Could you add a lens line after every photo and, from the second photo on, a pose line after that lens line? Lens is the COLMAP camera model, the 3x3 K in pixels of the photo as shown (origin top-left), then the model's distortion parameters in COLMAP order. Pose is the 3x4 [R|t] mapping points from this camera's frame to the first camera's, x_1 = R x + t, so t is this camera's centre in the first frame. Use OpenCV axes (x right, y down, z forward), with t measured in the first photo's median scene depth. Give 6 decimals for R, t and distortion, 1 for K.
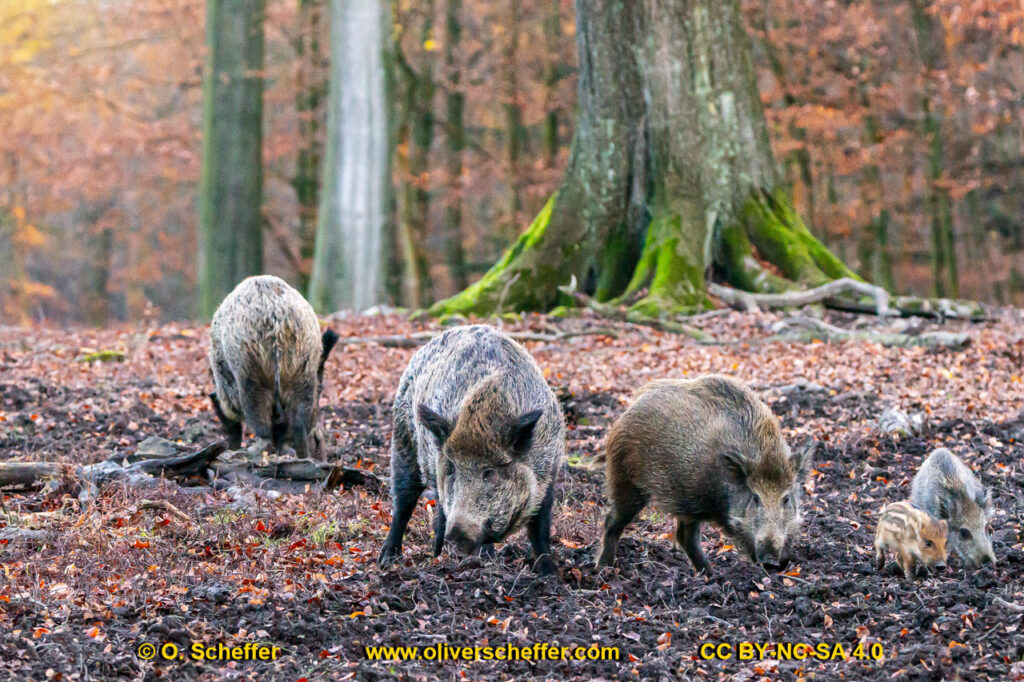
lens RADIAL K [[6736.0, 0, 512.1], [0, 6736.0, 340.6], [0, 0, 1]] dist [0.169540, 0.000000]
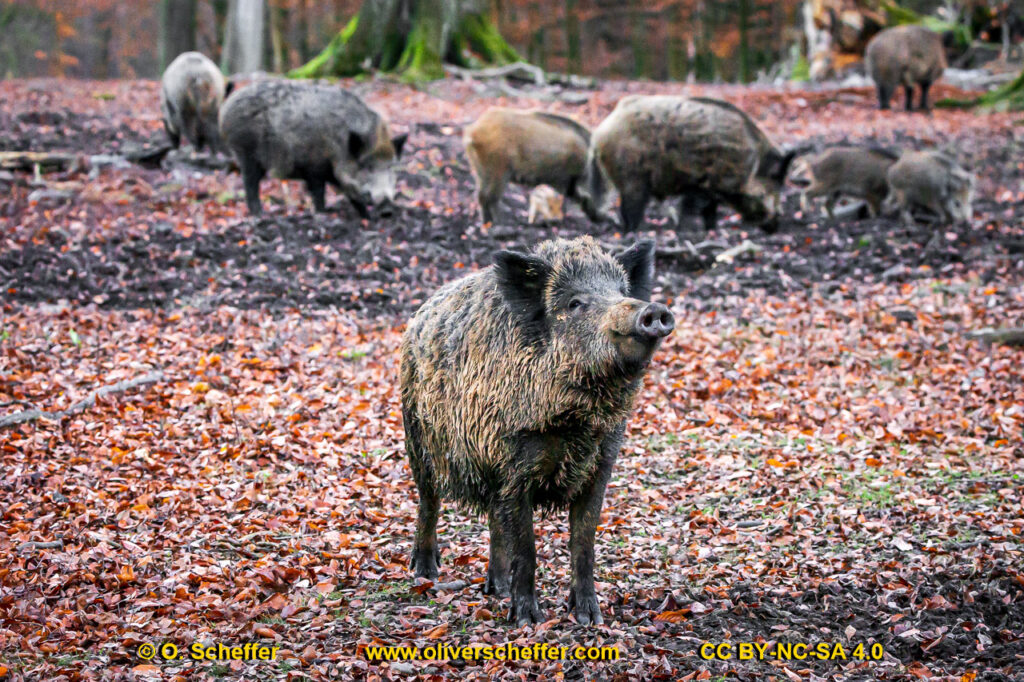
lens RADIAL K [[4423.5, 0, 512.3], [0, 4423.5, 340.7], [0, 0, 1]] dist [0.852210, 0.000000]
pose [[0.998696, 0.021947, 0.046103, -0.005418], [-0.024984, 0.997483, 0.066355, -0.014067], [-0.044530, -0.067421, 0.996730, -0.187257]]
